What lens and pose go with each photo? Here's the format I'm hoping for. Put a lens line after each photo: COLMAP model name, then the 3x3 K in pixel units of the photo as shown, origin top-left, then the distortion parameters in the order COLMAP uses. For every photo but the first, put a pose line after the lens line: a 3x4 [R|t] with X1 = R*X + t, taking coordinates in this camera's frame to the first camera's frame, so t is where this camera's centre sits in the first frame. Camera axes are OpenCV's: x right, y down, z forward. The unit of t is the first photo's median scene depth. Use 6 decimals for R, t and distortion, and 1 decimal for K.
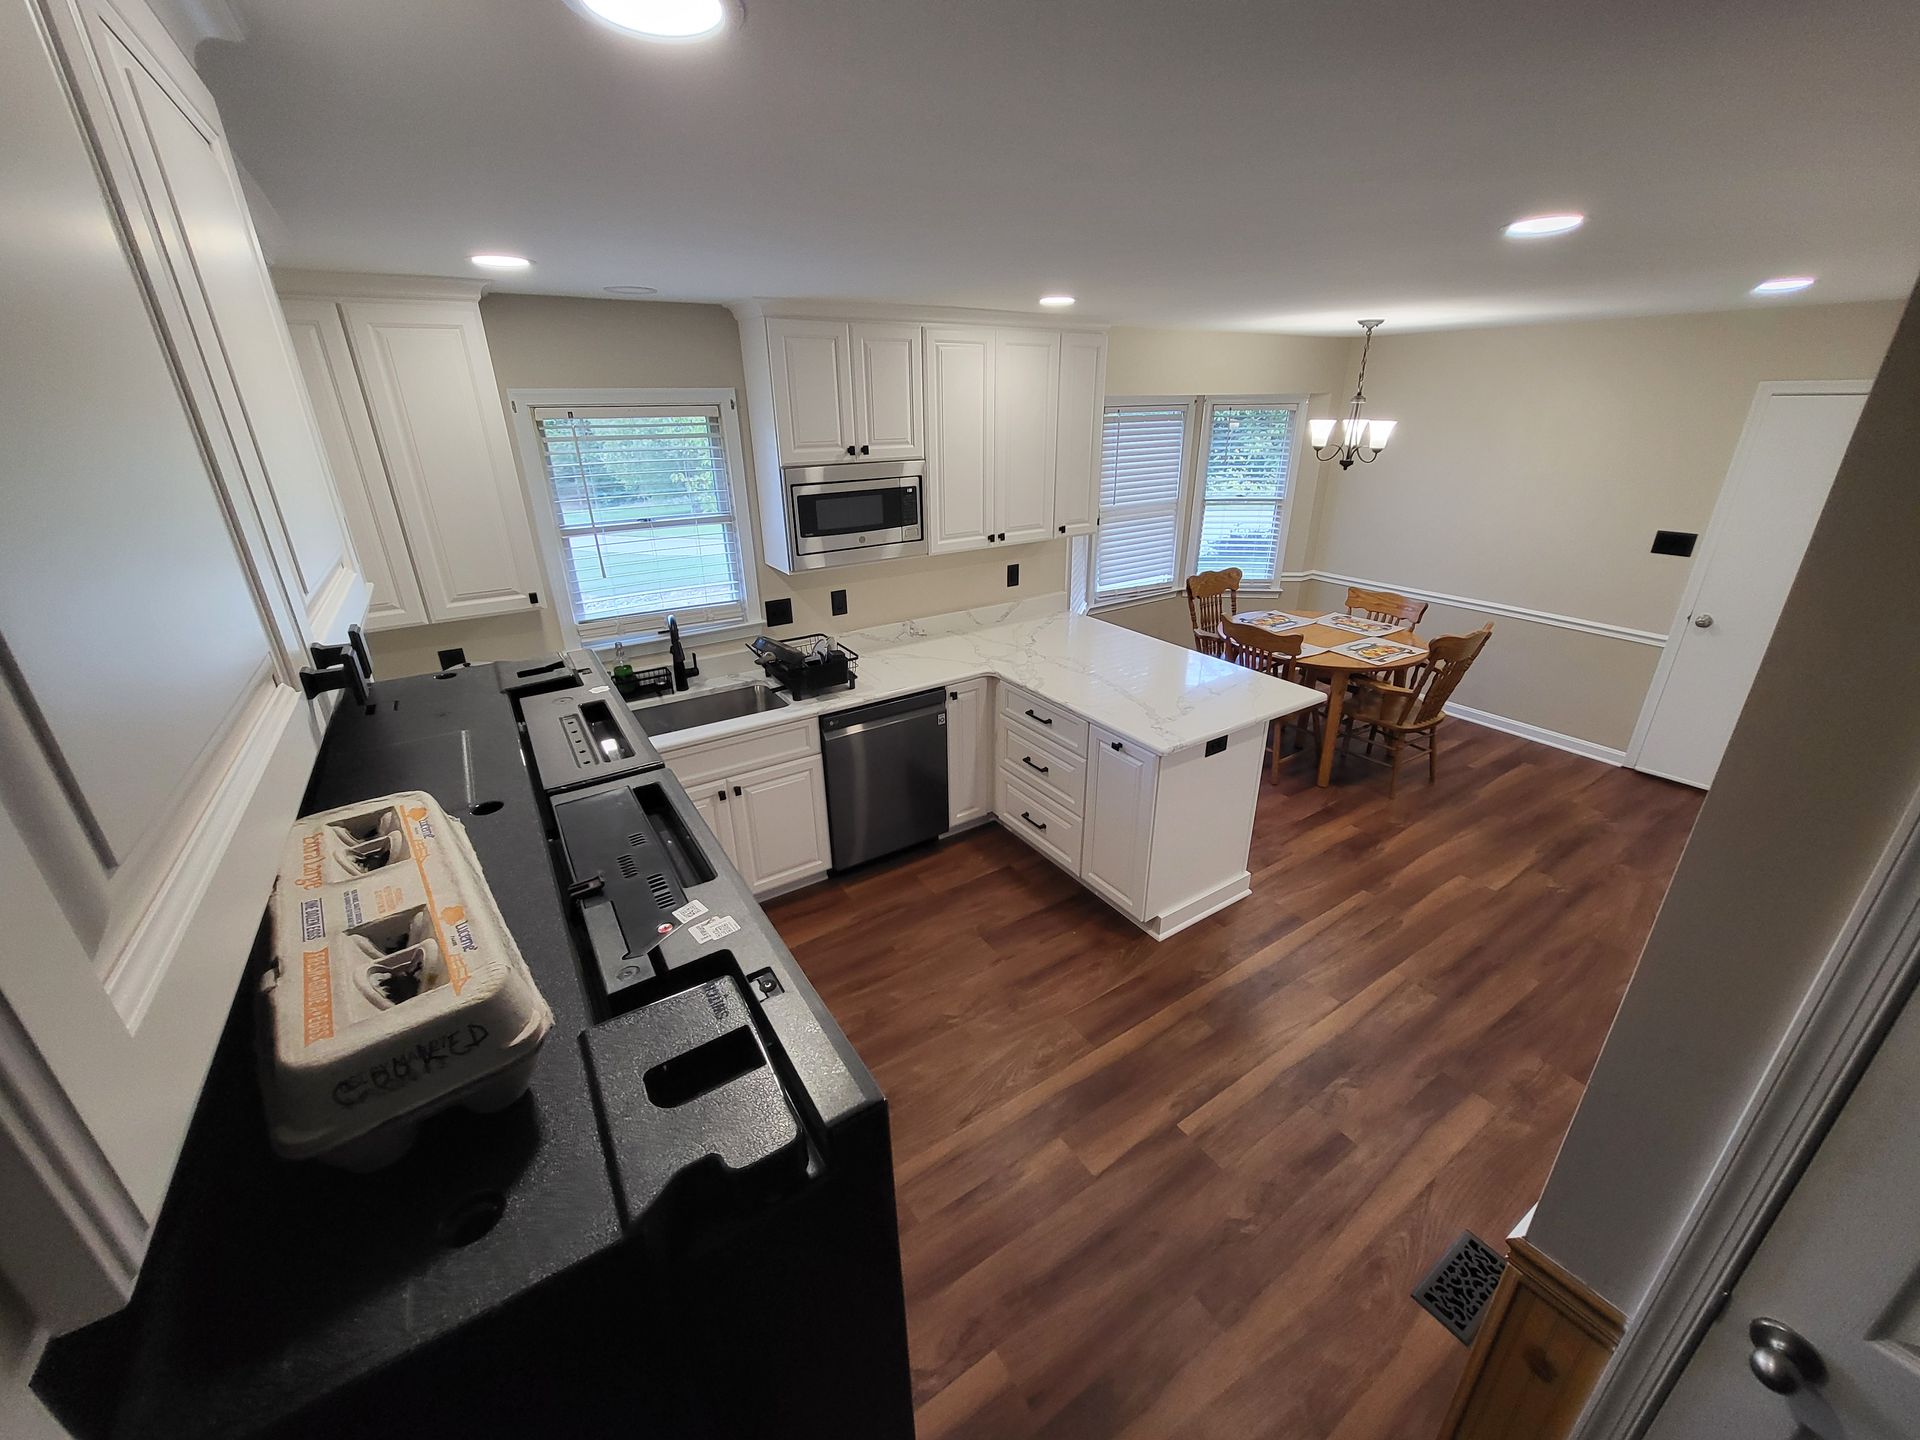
lens RADIAL K [[752.8, 0, 971.9], [0, 752.8, 710.9], [0, 0, 1]] dist [-0.000031, -0.000996]
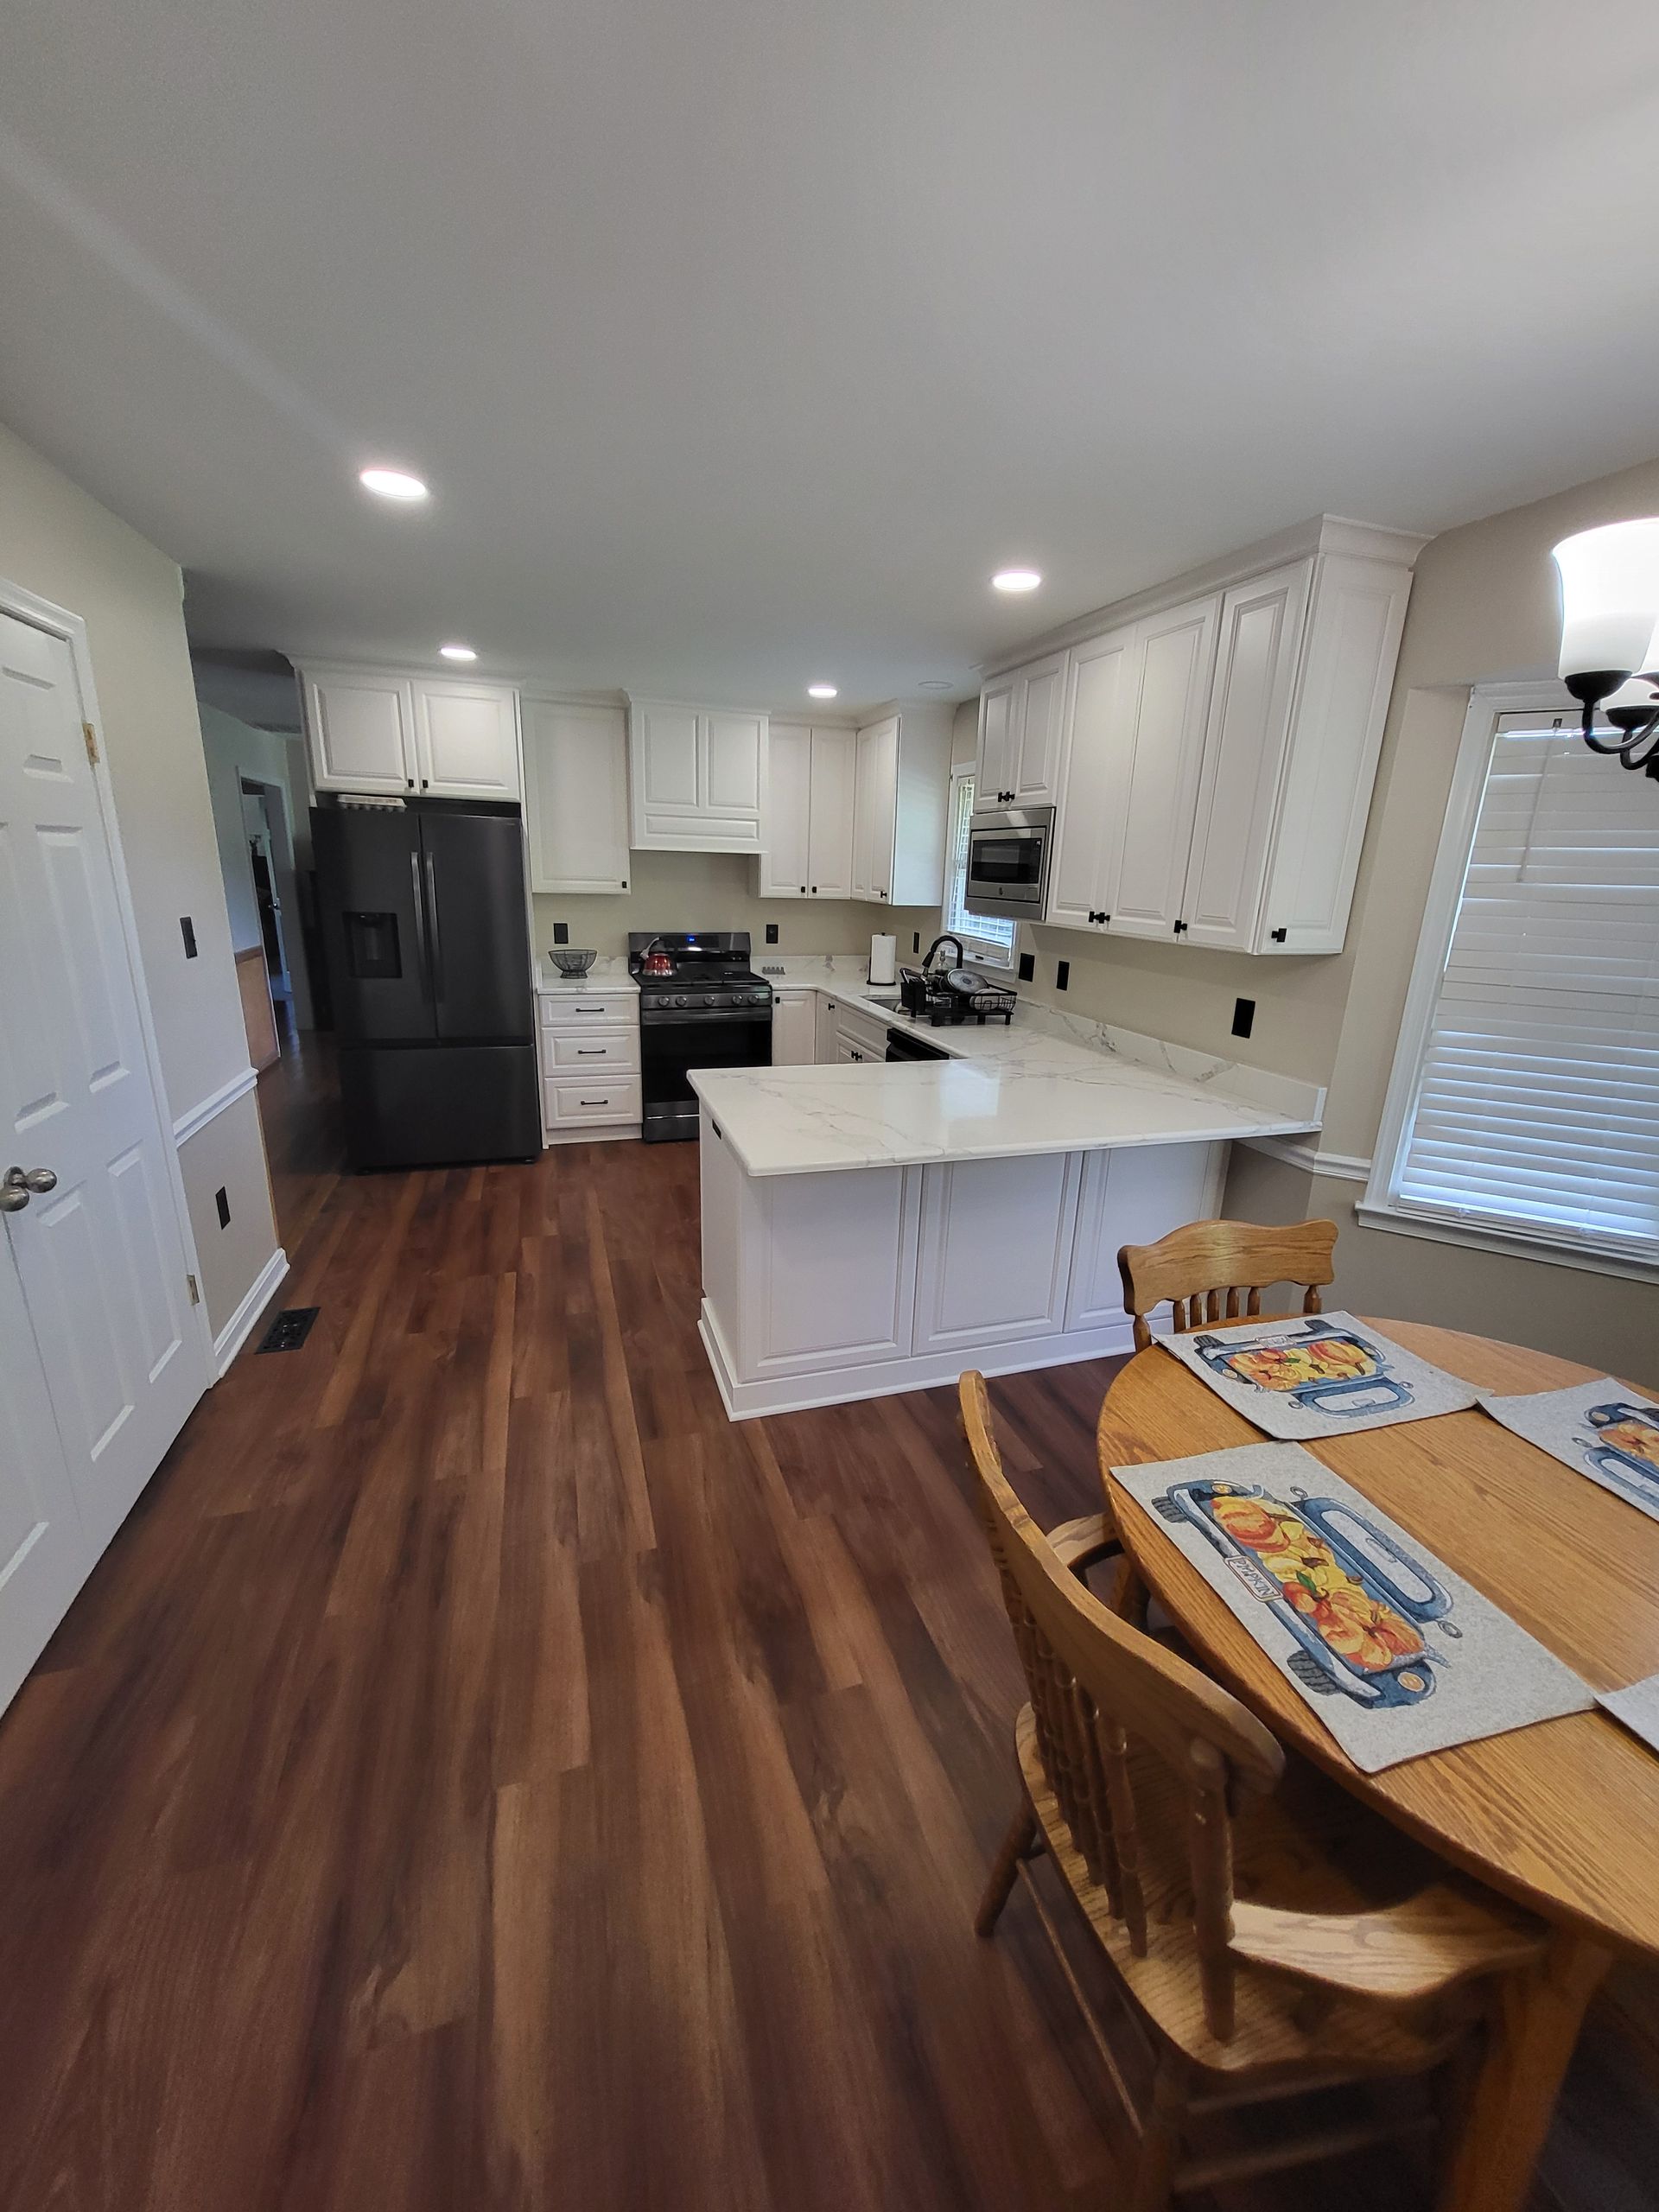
lens RADIAL K [[867.3, 0, 837.0], [0, 867.3, 1111.3], [0, 0, 1]] dist [-0.000031, -0.000996]
pose [[-0.263080, 0.264054, -0.927936, 1.001461], [-0.398538, 0.846173, 0.353777, -0.296708], [0.878611, 0.462889, -0.117375, 1.072817]]
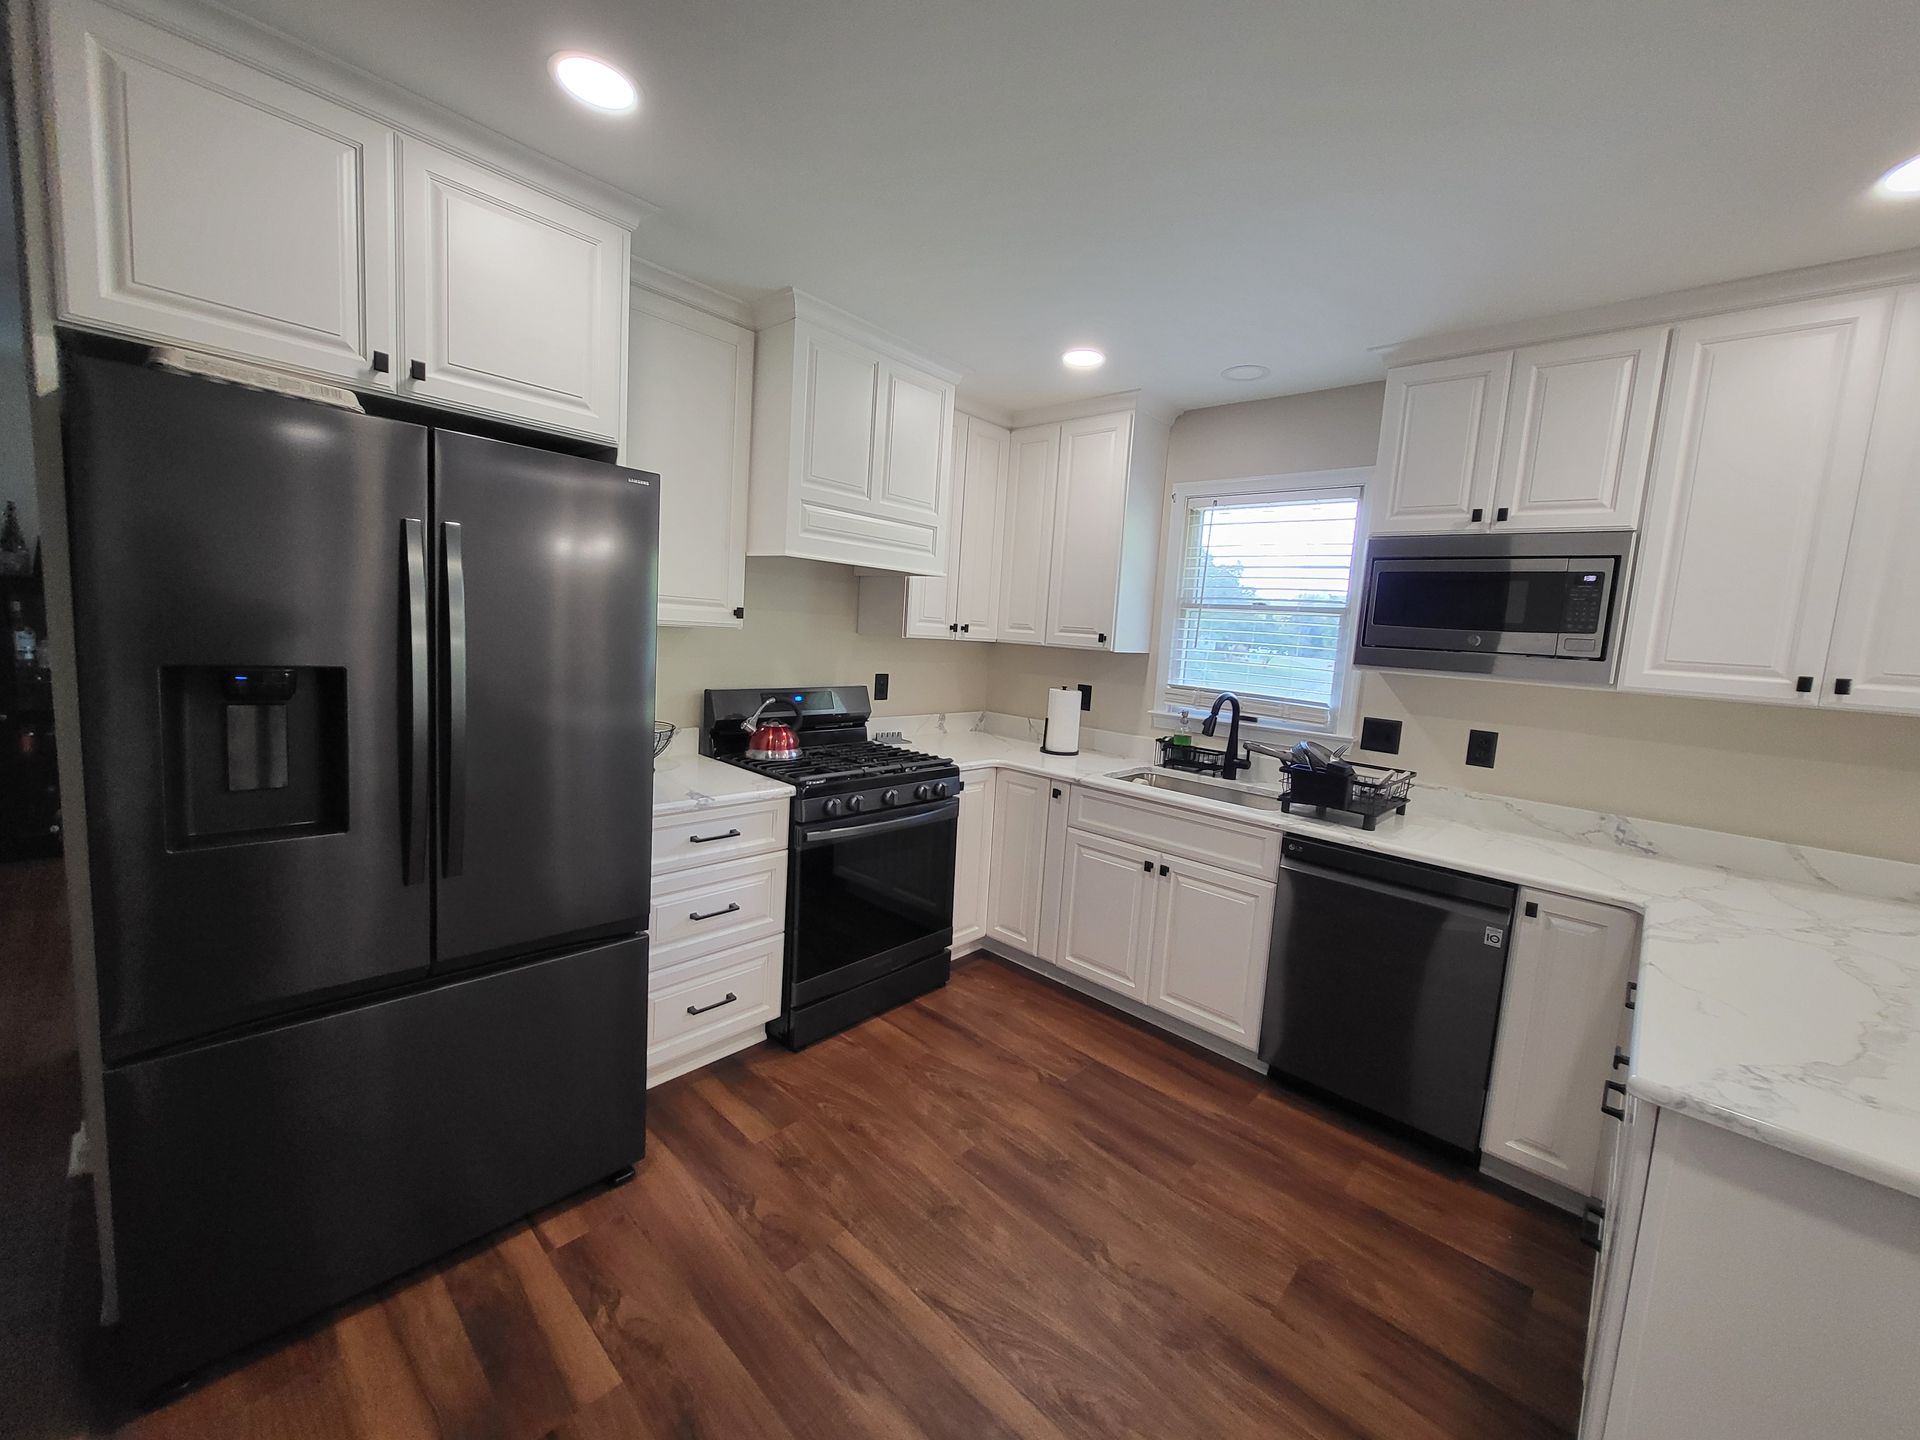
lens RADIAL K [[752.8, 0, 960.7], [0, 752.8, 711.5], [0, 0, 1]] dist [-0.000031, -0.000996]
pose [[0.232493, 0.133117, -0.963445, 0.418533], [-0.435207, 0.900123, 0.019346, 0.022310], [0.869794, 0.414800, 0.267206, 0.431163]]
